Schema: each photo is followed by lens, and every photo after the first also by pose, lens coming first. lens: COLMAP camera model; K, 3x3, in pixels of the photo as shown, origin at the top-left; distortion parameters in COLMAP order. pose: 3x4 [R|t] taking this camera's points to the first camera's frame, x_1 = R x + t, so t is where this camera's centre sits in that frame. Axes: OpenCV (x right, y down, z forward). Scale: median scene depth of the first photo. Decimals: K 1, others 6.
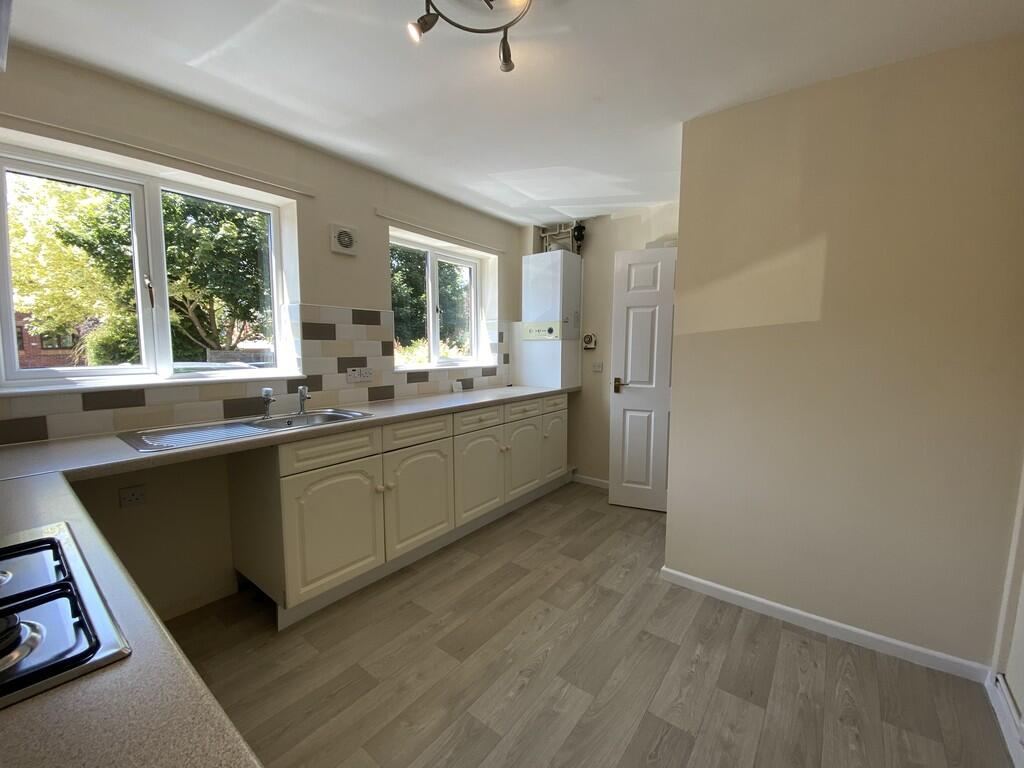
lens RADIAL K [[410.3, 0, 513.7], [0, 410.3, 383.1], [0, 0, 1]] dist [-0.010649, -0.002468]
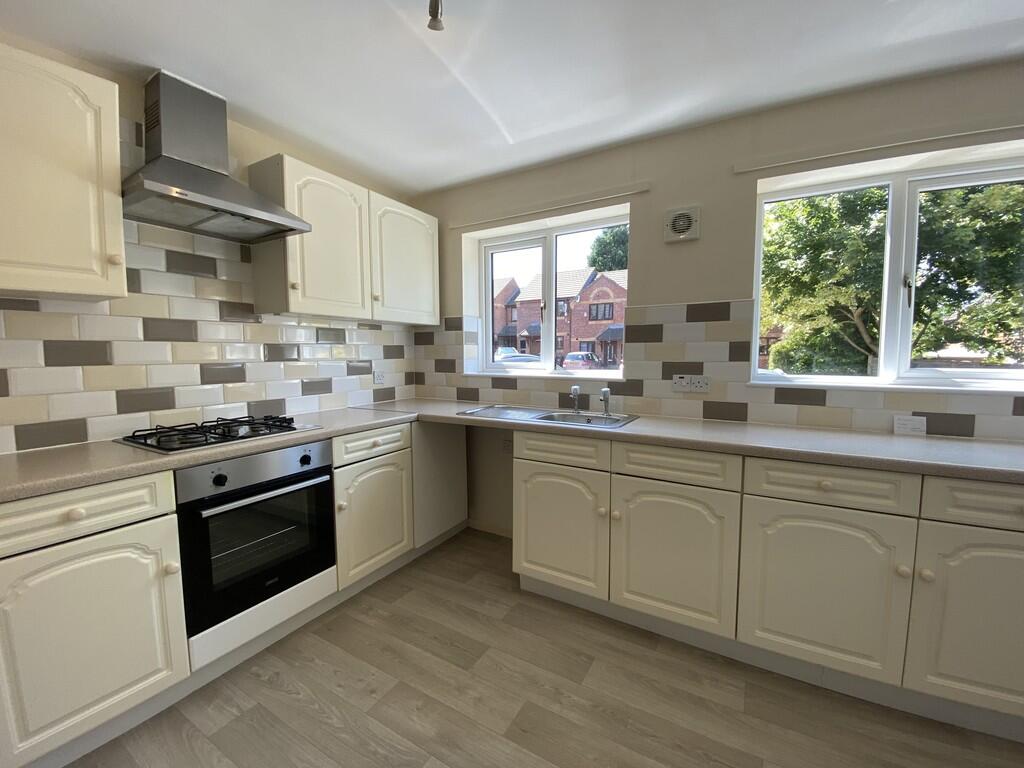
lens RADIAL K [[410.3, 0, 513.5], [0, 410.3, 384.5], [0, 0, 1]] dist [-0.010649, -0.002468]
pose [[0.127690, 0.076044, -0.988895, 0.400963], [-0.089335, 0.993885, 0.064893, -0.041208], [0.987783, 0.080057, 0.133703, 0.555317]]
